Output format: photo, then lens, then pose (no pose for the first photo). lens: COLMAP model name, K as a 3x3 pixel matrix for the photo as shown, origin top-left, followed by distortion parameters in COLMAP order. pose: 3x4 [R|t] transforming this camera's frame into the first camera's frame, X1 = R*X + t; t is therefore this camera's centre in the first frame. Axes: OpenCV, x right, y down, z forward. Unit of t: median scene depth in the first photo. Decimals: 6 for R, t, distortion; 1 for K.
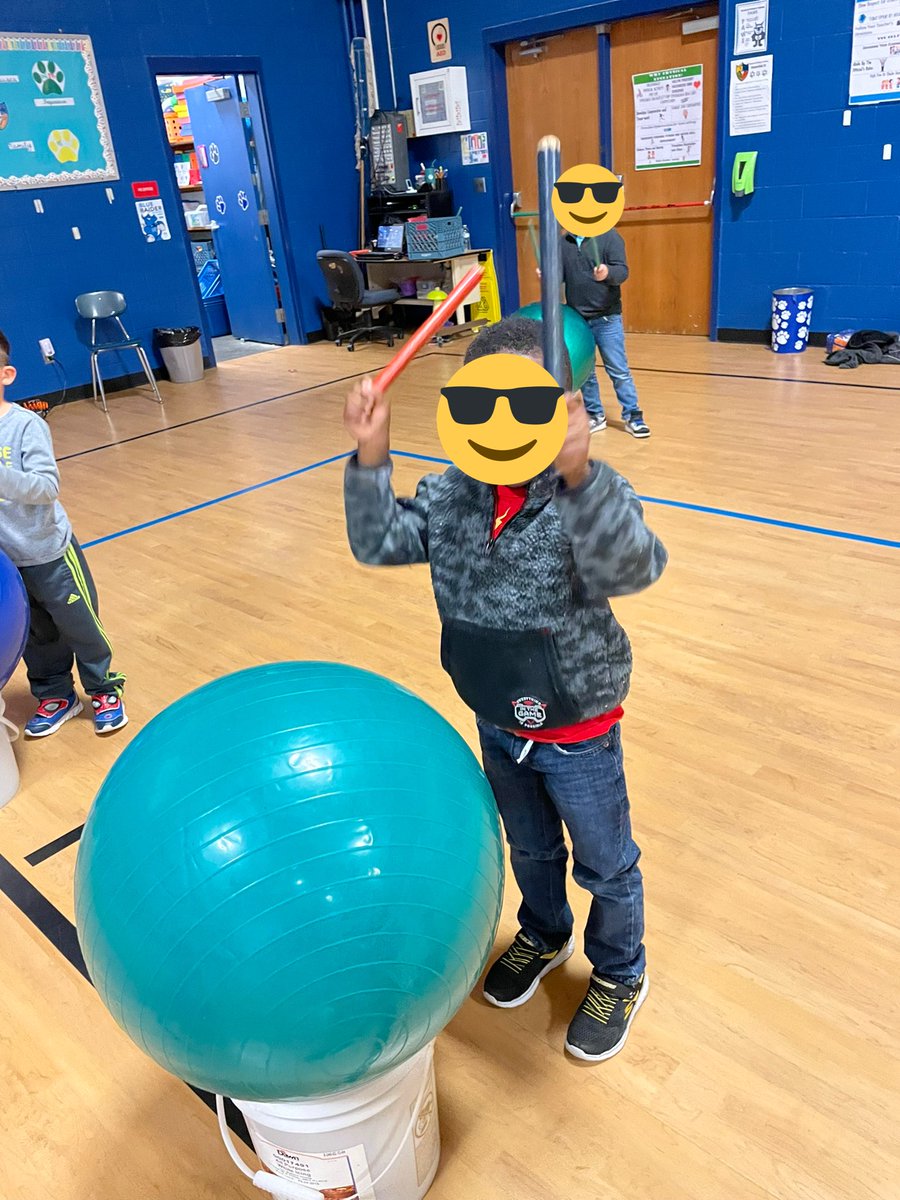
lens RADIAL K [[931.3, 0, 449.4], [0, 931.3, 598.8], [0, 0, 1]] dist [-0.006954, -0.004104]
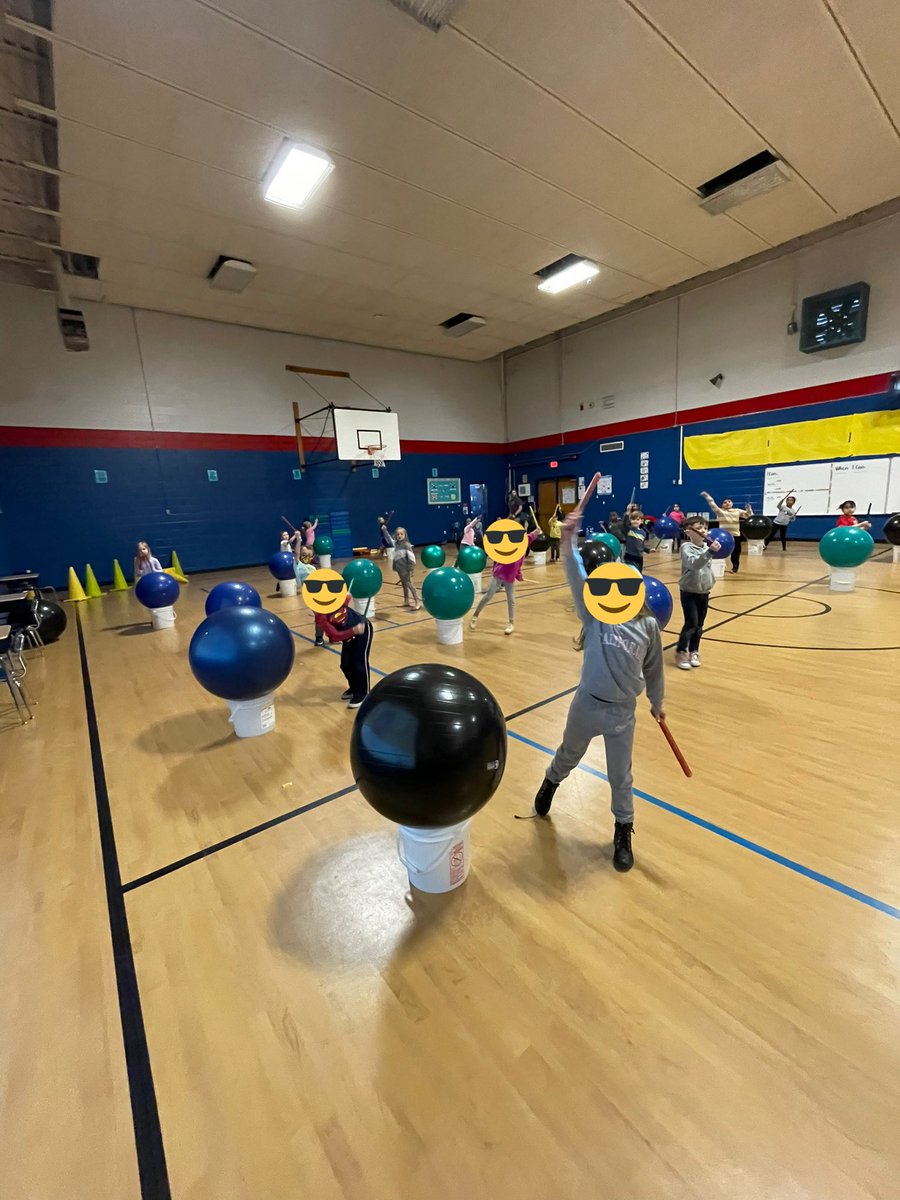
lens RADIAL K [[484.0, 0, 453.1], [0, 484.0, 600.6], [0, 0, 1]] dist [0.000057, 0.000000]
pose [[0.987199, 0.062819, -0.146603, 0.032578], [-0.094775, 0.970335, -0.222413, 0.682664], [0.128282, 0.233461, 0.963867, -1.481977]]
